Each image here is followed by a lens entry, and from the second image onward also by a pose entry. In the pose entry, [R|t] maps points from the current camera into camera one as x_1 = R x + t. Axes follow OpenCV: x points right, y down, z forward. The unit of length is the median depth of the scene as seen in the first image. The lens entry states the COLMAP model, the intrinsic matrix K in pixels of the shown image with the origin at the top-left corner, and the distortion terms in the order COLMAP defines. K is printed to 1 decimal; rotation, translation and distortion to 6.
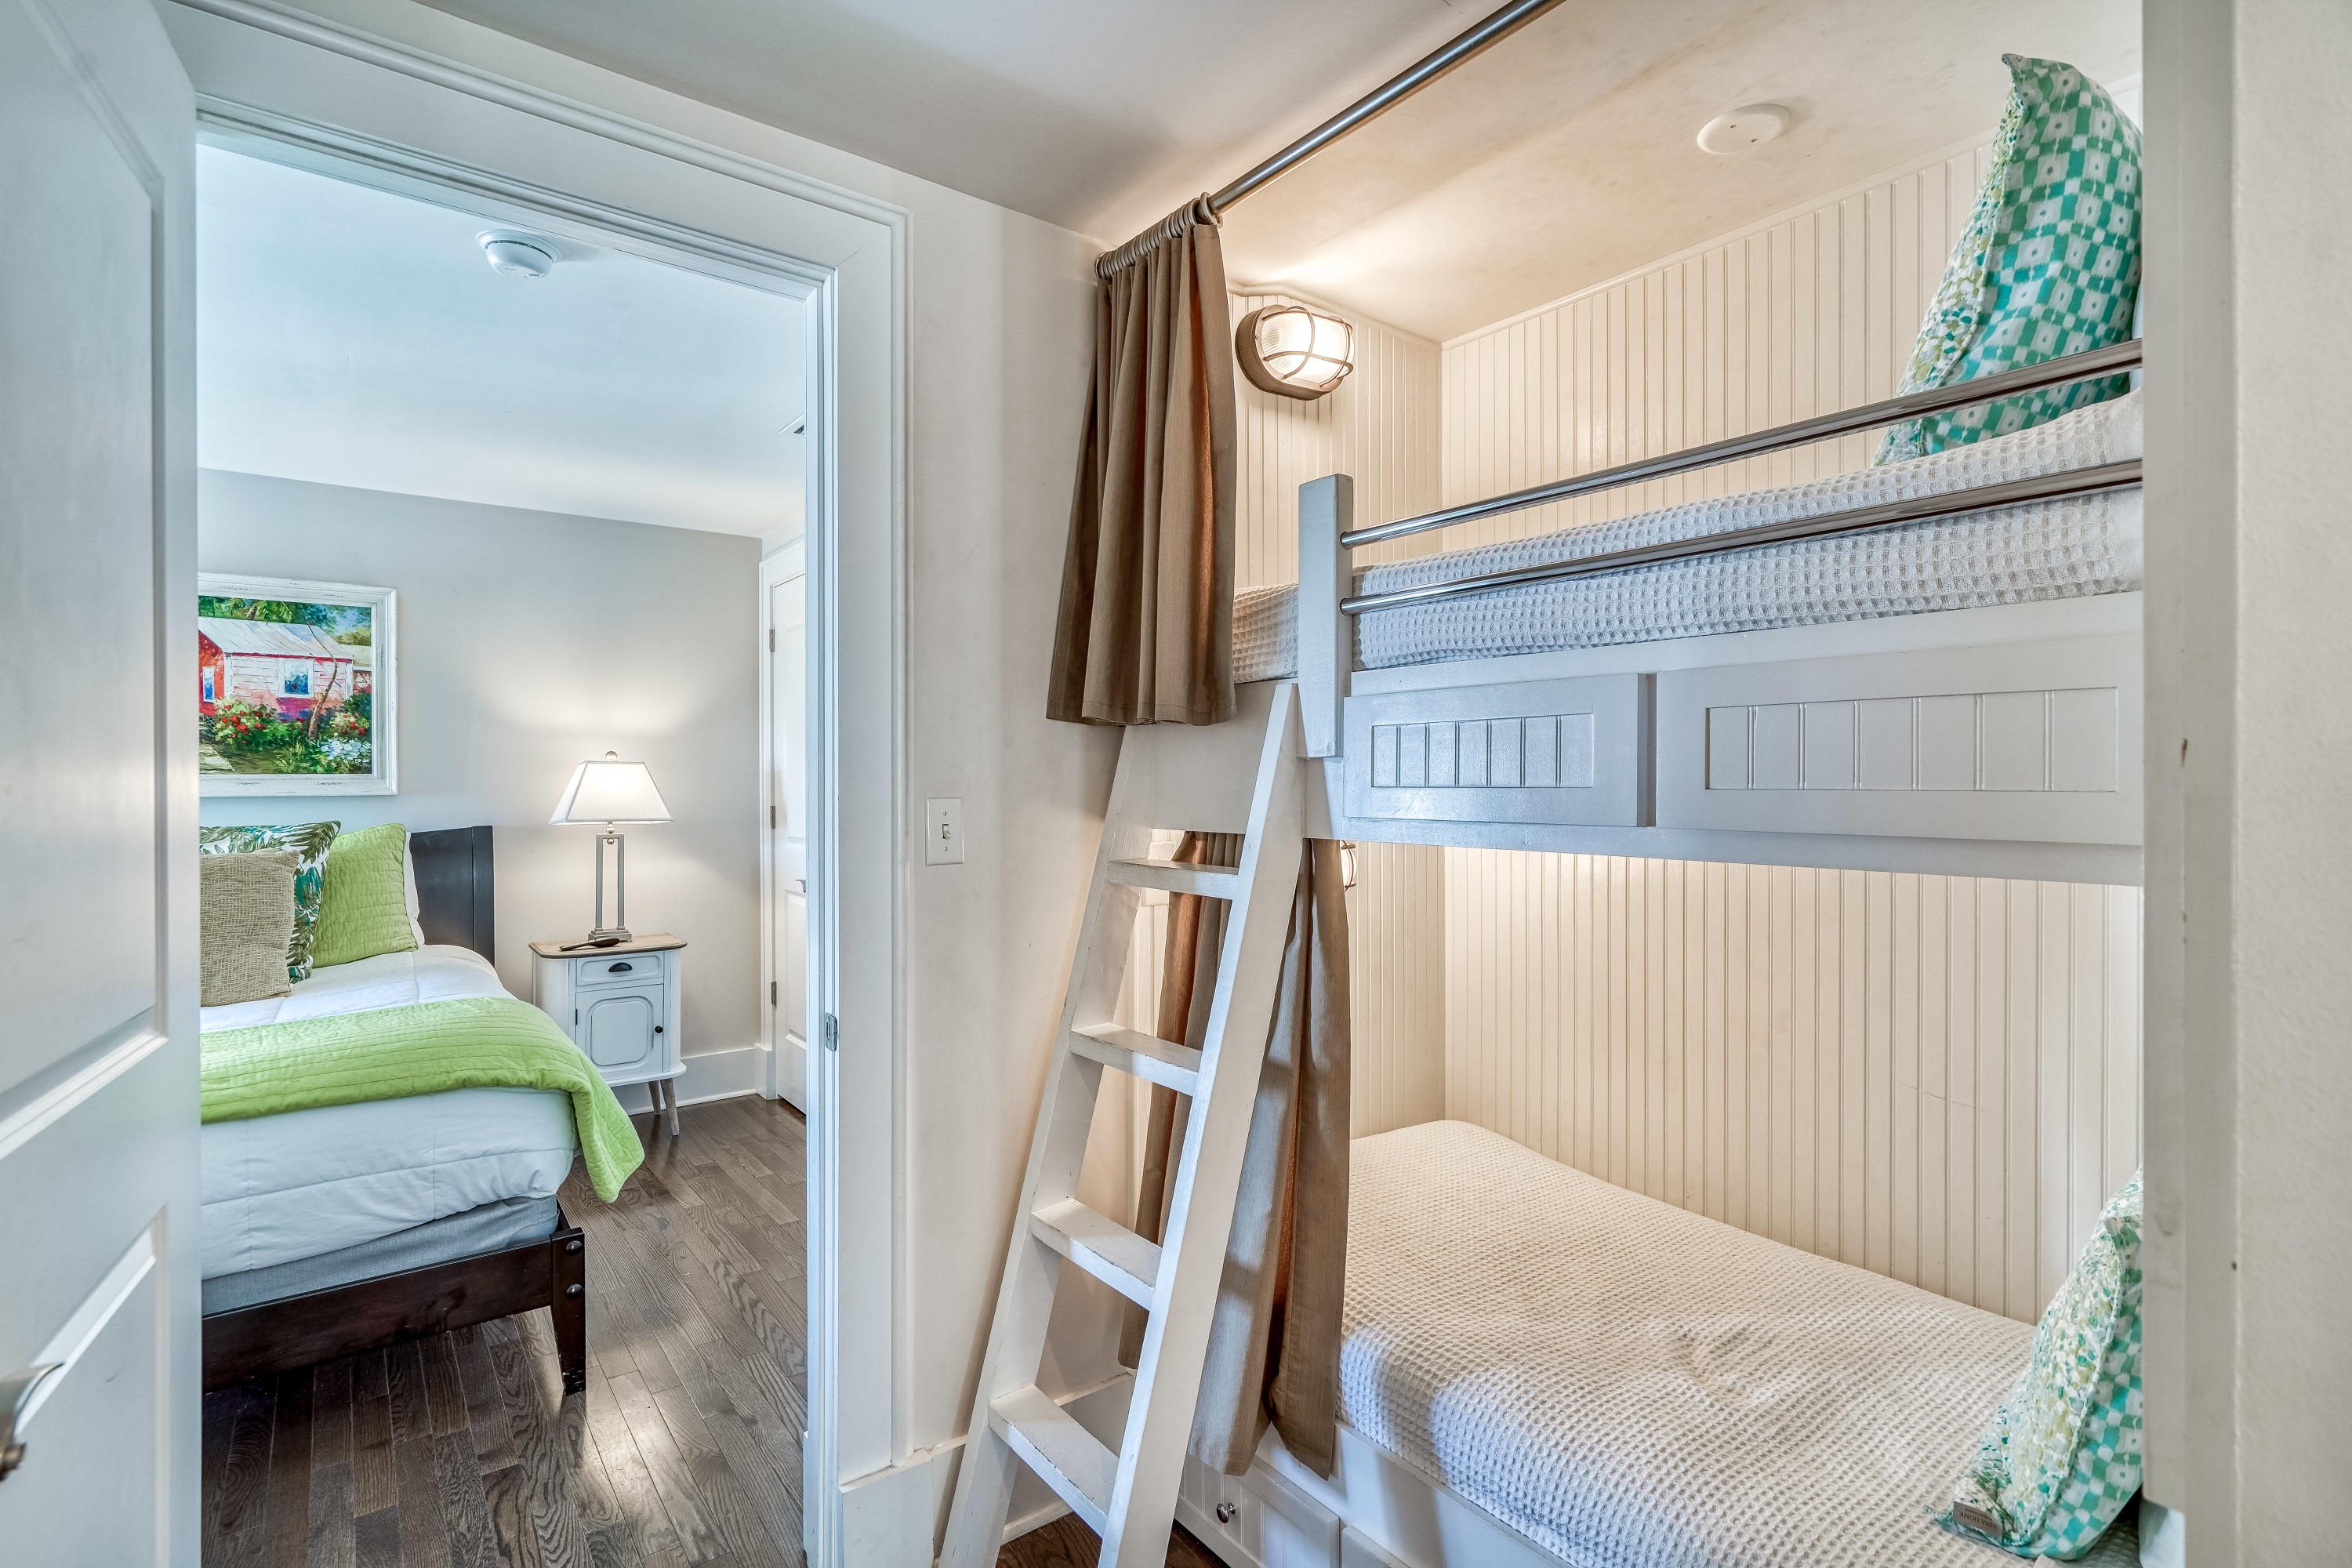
lens RADIAL K [[1098.1, 0, 1172.1], [0, 1098.1, 776.7], [0, 0, 1]] dist [-0.000013, 0.001671]
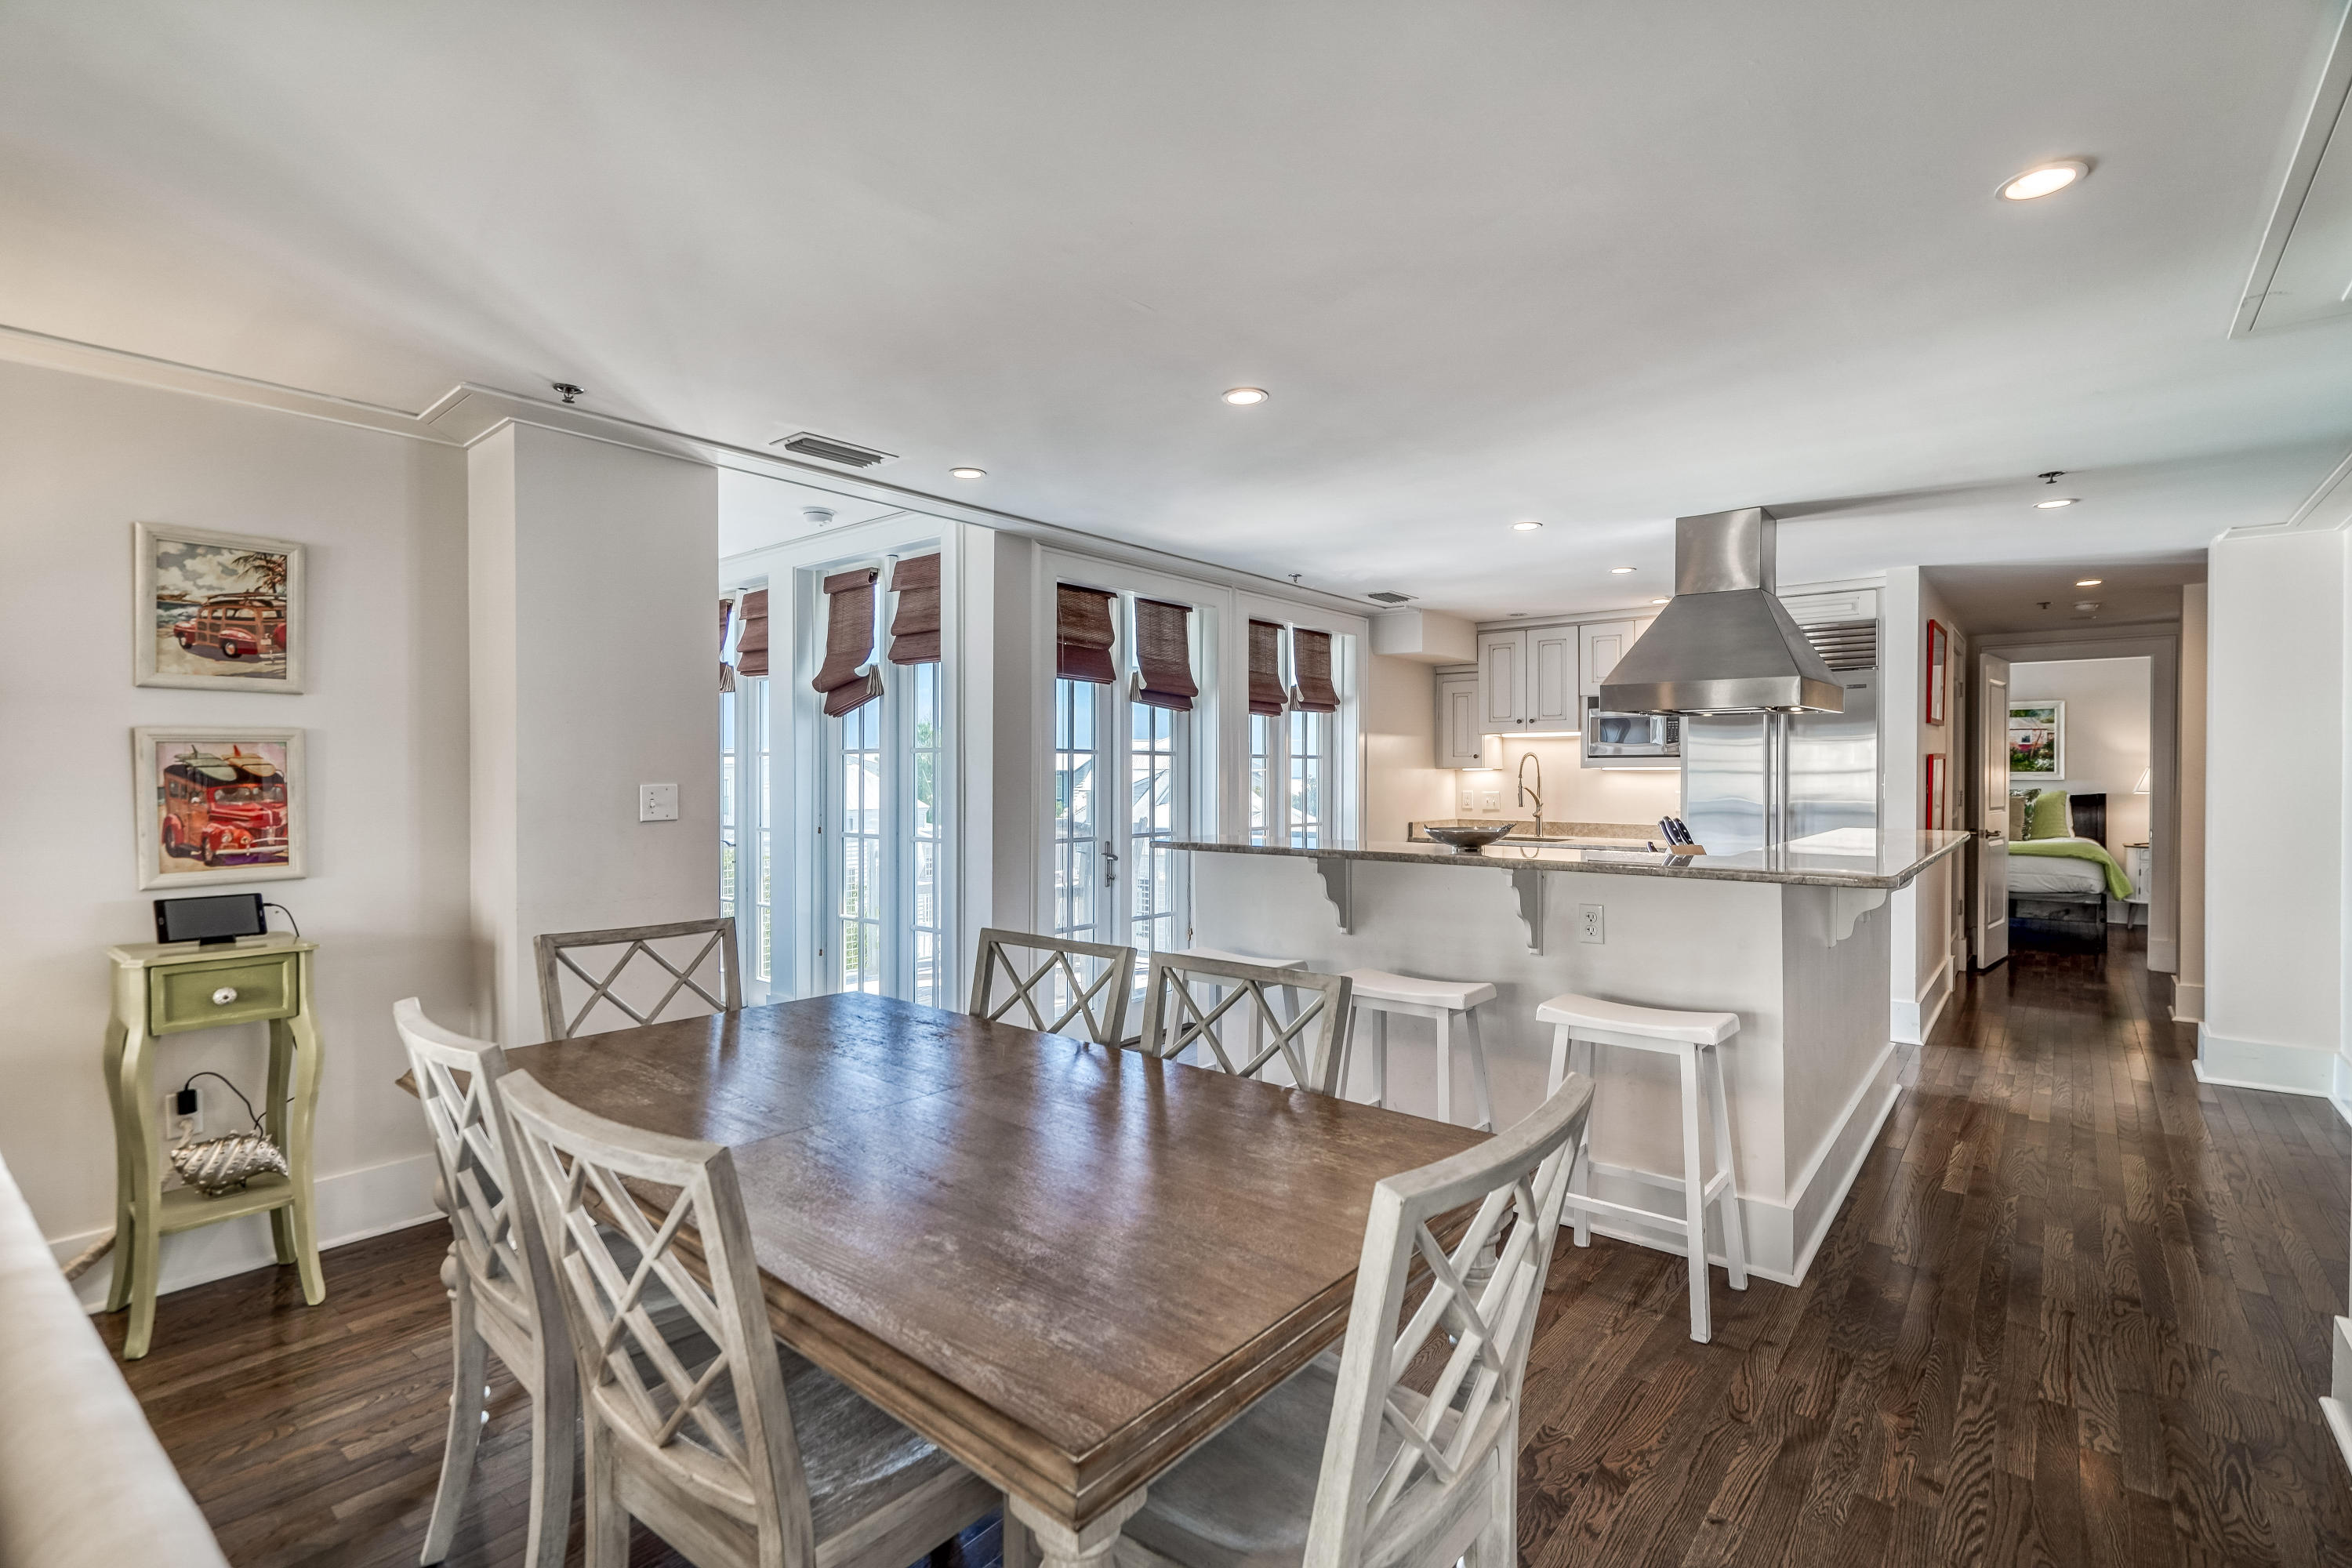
lens RADIAL K [[1098.1, 0, 1163.2], [0, 1098.1, 778.6], [0, 0, 1]] dist [-0.000013, 0.001671]
pose [[0.229797, 0.009956, -0.973188, 1.382873], [-0.003814, 0.999949, 0.009329, -0.002872], [0.973231, 0.001568, 0.229824, -1.731331]]
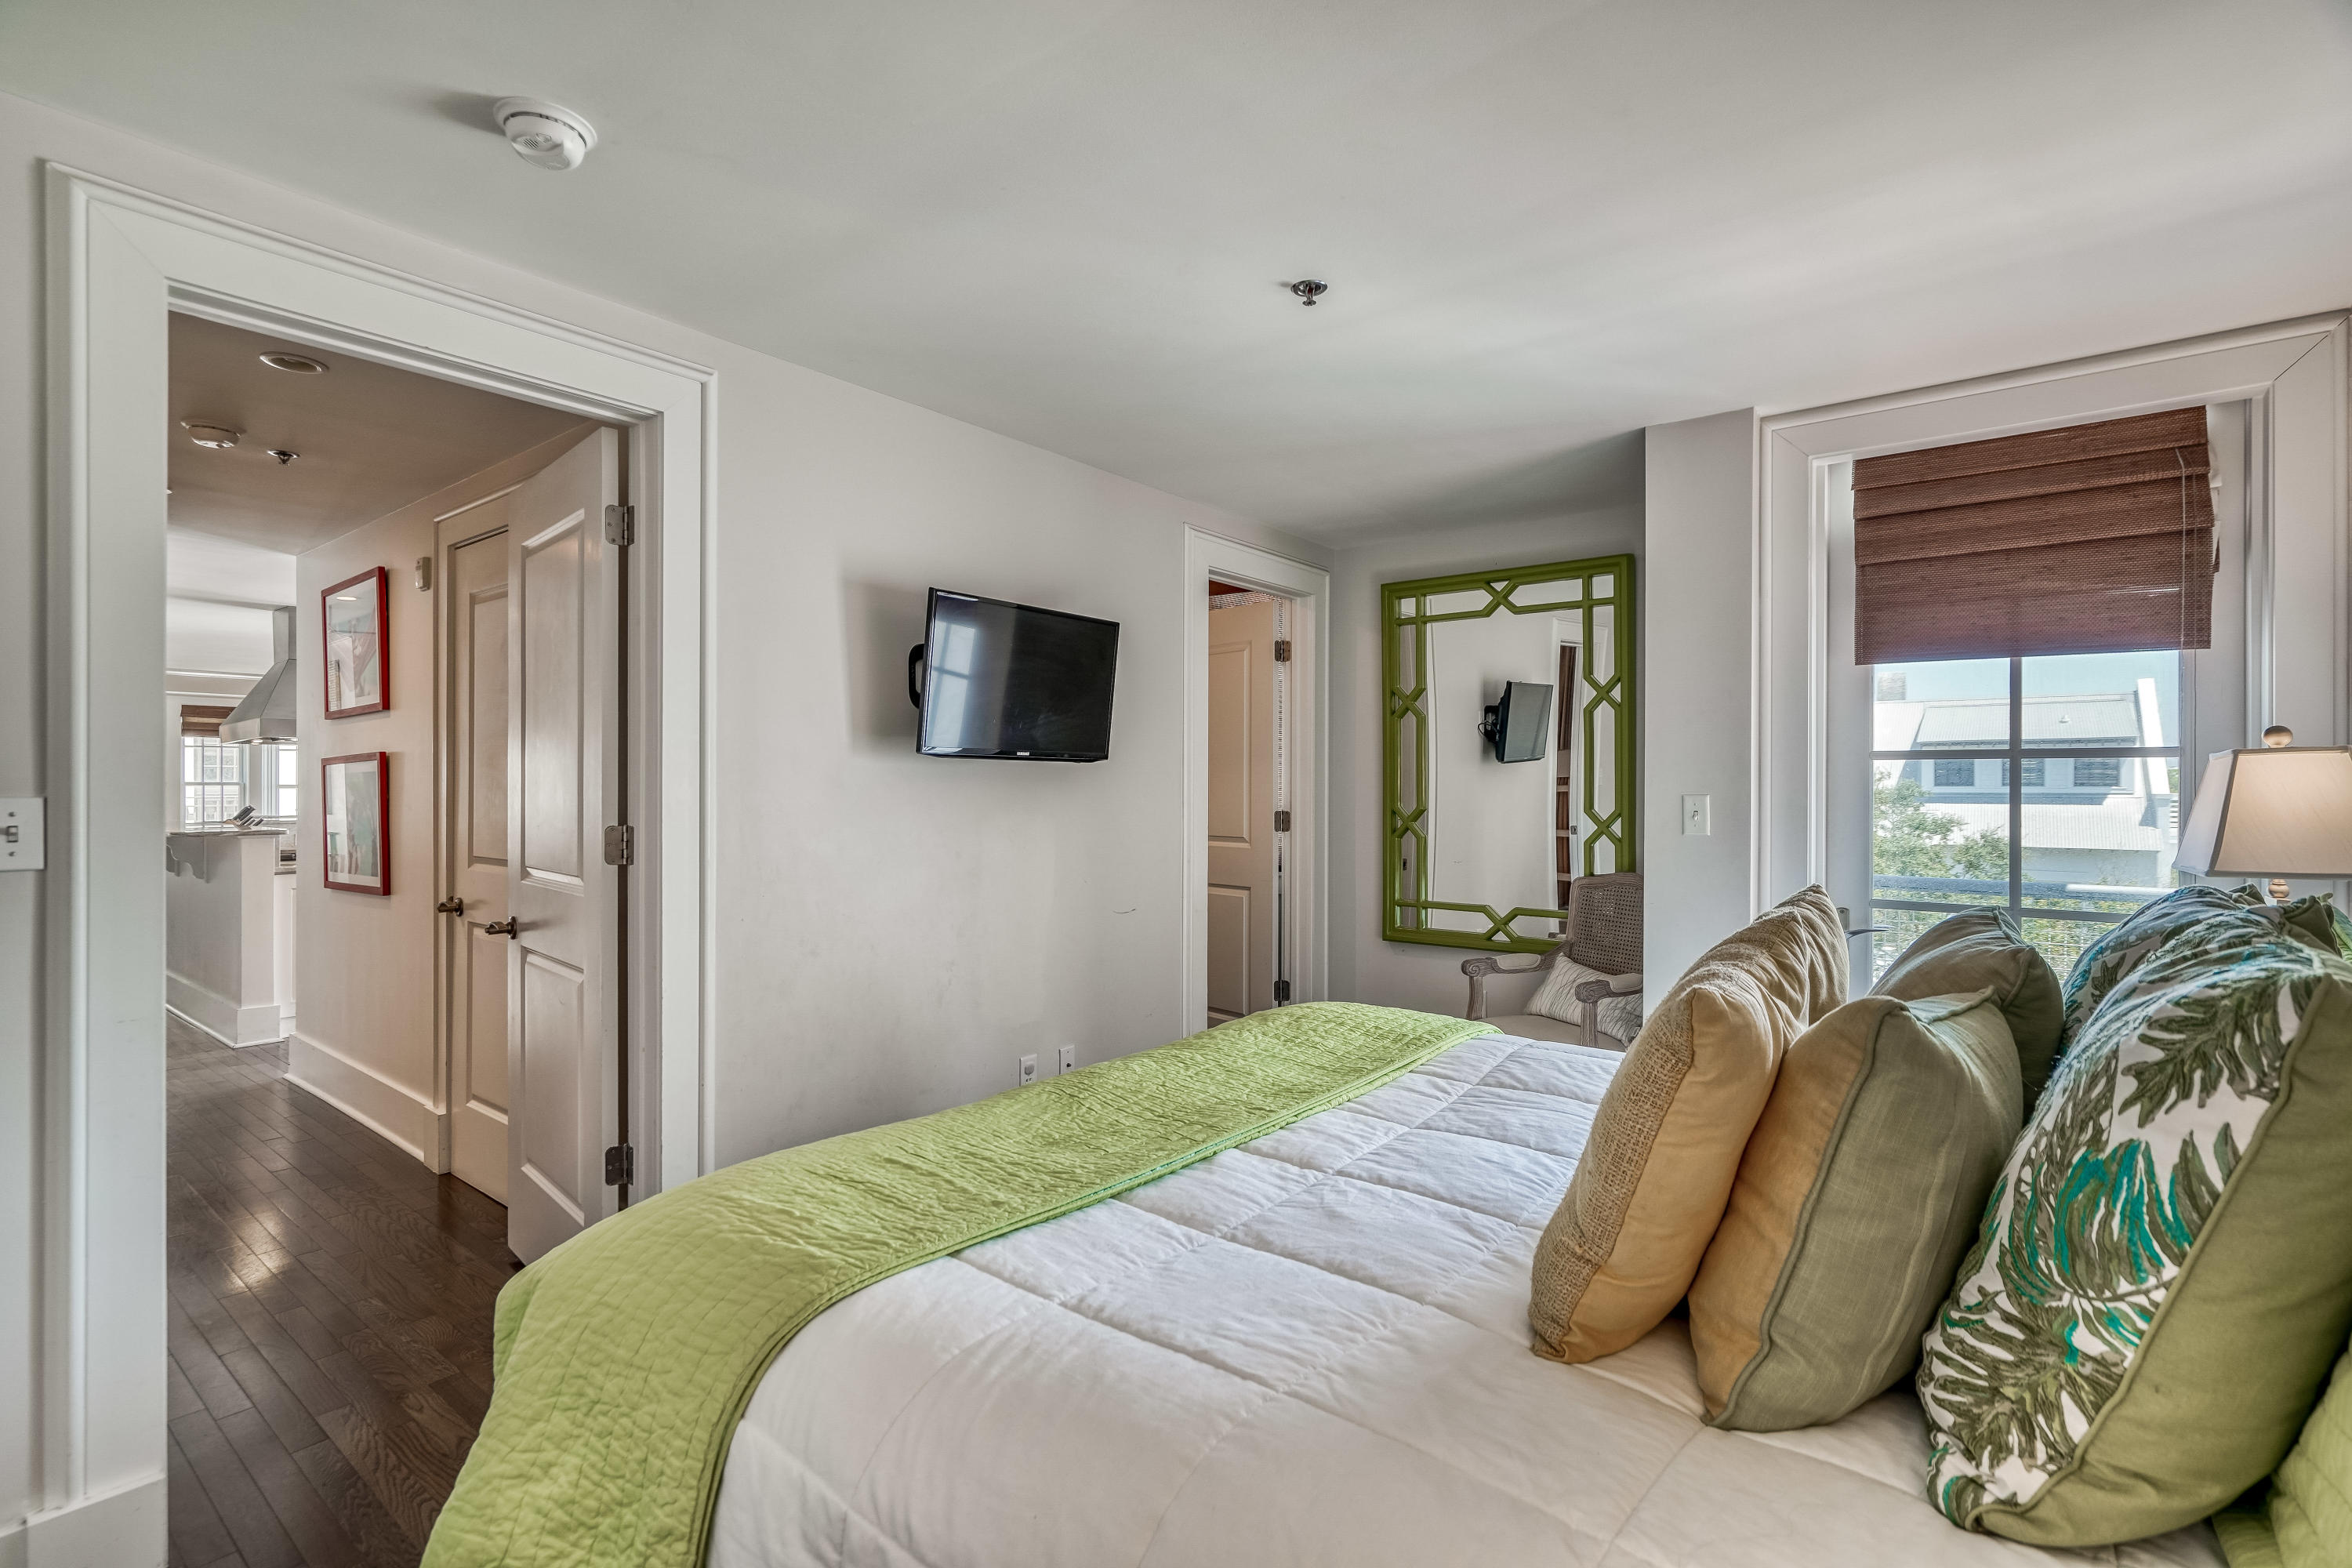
lens RADIAL K [[1098.1, 0, 1162.7], [0, 1098.1, 780.8], [0, 0, 1]] dist [-0.000013, 0.001671]
pose [[-0.970864, -0.006897, -0.239532, -0.475513], [-0.006826, 0.999976, -0.001127, 0.006380], [0.239534, 0.000541, -0.970888, 1.071706]]
